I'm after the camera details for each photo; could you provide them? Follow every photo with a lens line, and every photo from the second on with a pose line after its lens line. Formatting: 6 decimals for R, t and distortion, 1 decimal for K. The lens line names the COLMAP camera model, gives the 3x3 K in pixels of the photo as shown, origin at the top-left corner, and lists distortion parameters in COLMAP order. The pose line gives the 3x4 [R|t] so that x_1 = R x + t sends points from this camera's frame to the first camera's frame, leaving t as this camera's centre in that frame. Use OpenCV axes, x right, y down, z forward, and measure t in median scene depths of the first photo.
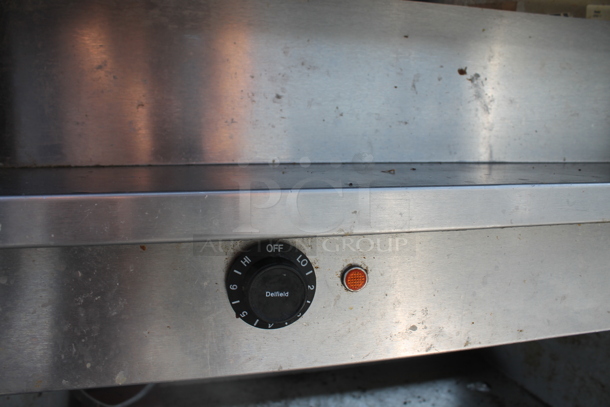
lens RADIAL K [[452.7, 0, 280.9], [0, 452.7, 207.0], [0, 0, 1]] dist [-0.092626, 0.001131]
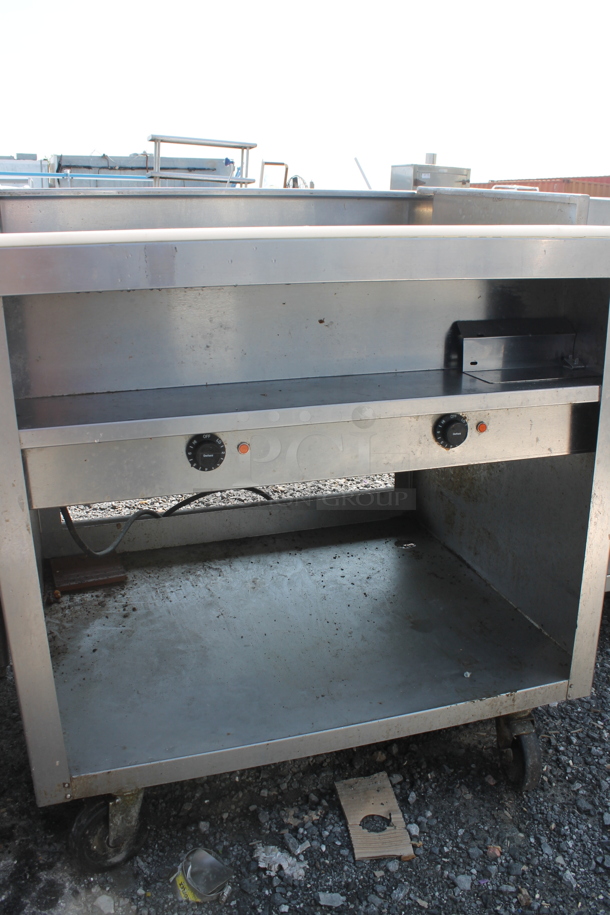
lens RADIAL K [[766.4, 0, 302.7], [0, 766.4, 463.4], [0, 0, 1]] dist [-0.044548, 0.023540]
pose [[0.996118, -0.033594, 0.081364, 0.043804], [0.019458, 0.985481, 0.168667, -0.122410], [-0.085849, -0.166429, 0.982309, -0.842801]]
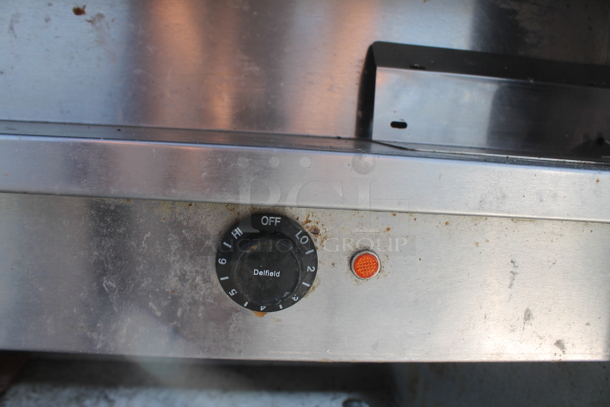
lens RADIAL K [[510.9, 0, 289.3], [0, 510.9, 190.7], [0, 0, 1]] dist [-0.044548, 0.023540]
pose [[0.991195, 0.072015, -0.111111, 0.420801], [-0.068534, 0.997040, 0.034841, -0.016748], [0.113291, -0.026920, 0.993197, 0.052524]]
